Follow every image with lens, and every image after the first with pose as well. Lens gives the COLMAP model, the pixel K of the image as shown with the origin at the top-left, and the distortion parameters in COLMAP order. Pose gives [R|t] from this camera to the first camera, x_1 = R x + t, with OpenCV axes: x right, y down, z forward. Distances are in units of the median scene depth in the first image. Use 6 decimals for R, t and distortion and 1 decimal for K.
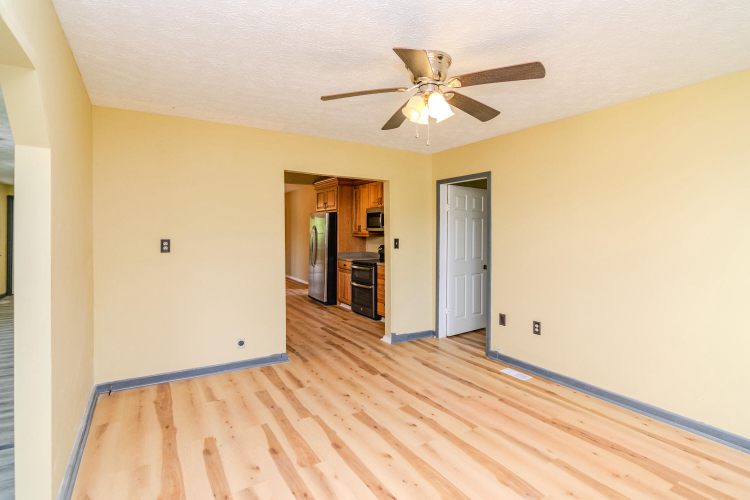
lens RADIAL K [[369.4, 0, 373.9], [0, 369.4, 235.5], [0, 0, 1]] dist [-0.002778, 0.000434]
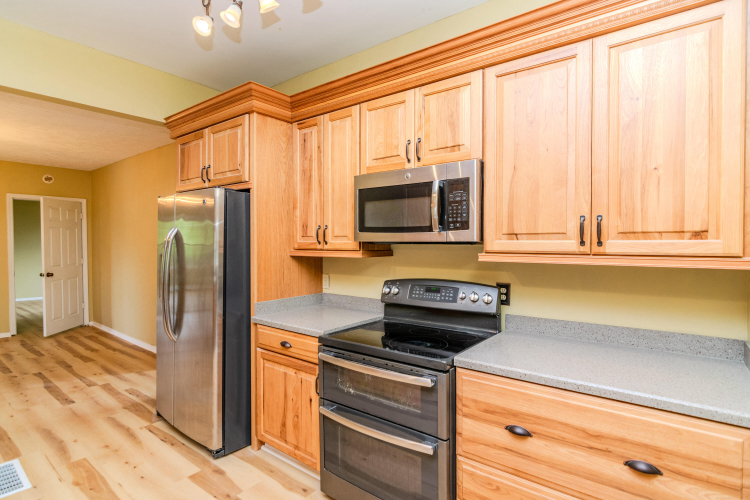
lens RADIAL K [[374.1, 0, 388.1], [0, 374.1, 248.9], [0, 0, 1]] dist [-0.003939, 0.000115]
pose [[0.925788, -0.009212, 0.377931, -0.236452], [0.005479, 0.999925, 0.010953, -0.017752], [-0.378004, -0.008070, 0.925769, 1.285423]]
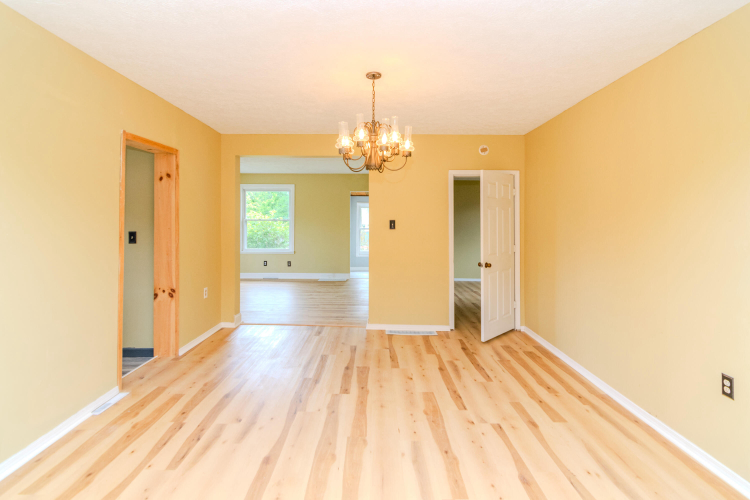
lens RADIAL K [[386.0, 0, 383.7], [0, 386.0, 226.8], [0, 0, 1]] dist [0.001172, -0.000109]
pose [[0.867189, 0.003549, -0.497966, -0.623704], [-0.004246, 0.999991, -0.000268, -0.028465], [0.497960, 0.002347, 0.867197, 1.973526]]
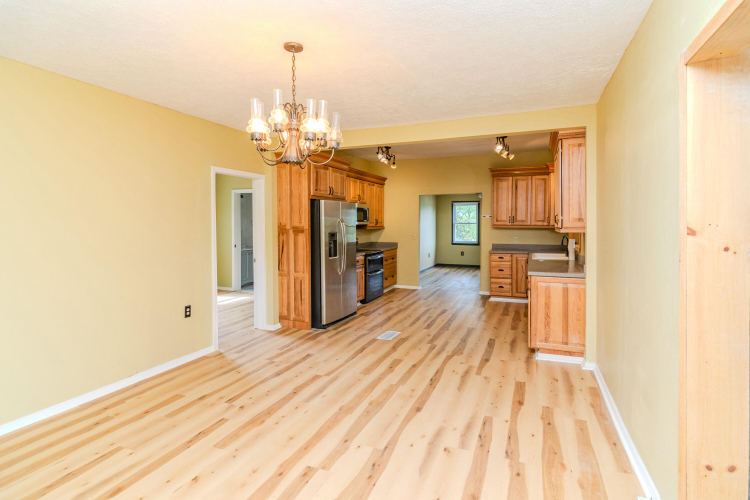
lens RADIAL K [[380.5, 0, 379.5], [0, 380.5, 217.9], [0, 0, 1]] dist [-0.000539, -0.000270]
pose [[-0.595393, 0.003845, 0.803425, -1.766105], [0.006791, 0.999977, 0.000247, -0.060024], [-0.803406, 0.005603, -0.595405, 3.029877]]
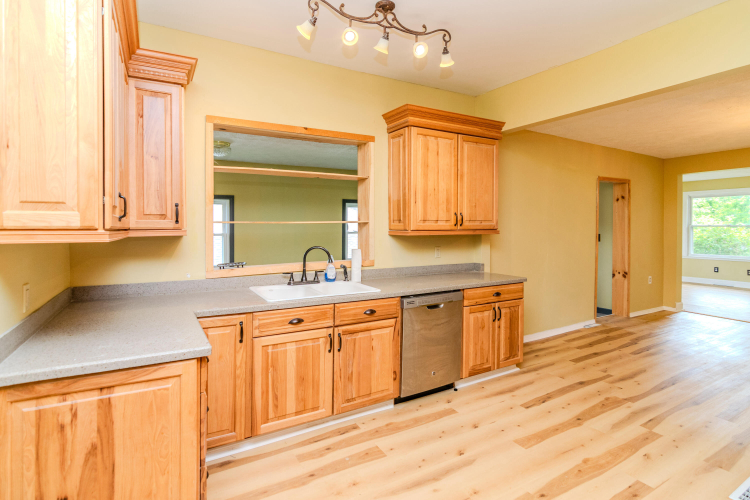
lens RADIAL K [[374.0, 0, 358.0], [0, 374.0, 233.2], [0, 0, 1]] dist [-0.001374, 0.000062]
pose [[-0.035862, 0.005751, -0.999340, -0.018465], [-0.009437, 0.999937, 0.006093, -0.016099], [0.999312, 0.009649, -0.035805, 1.514991]]
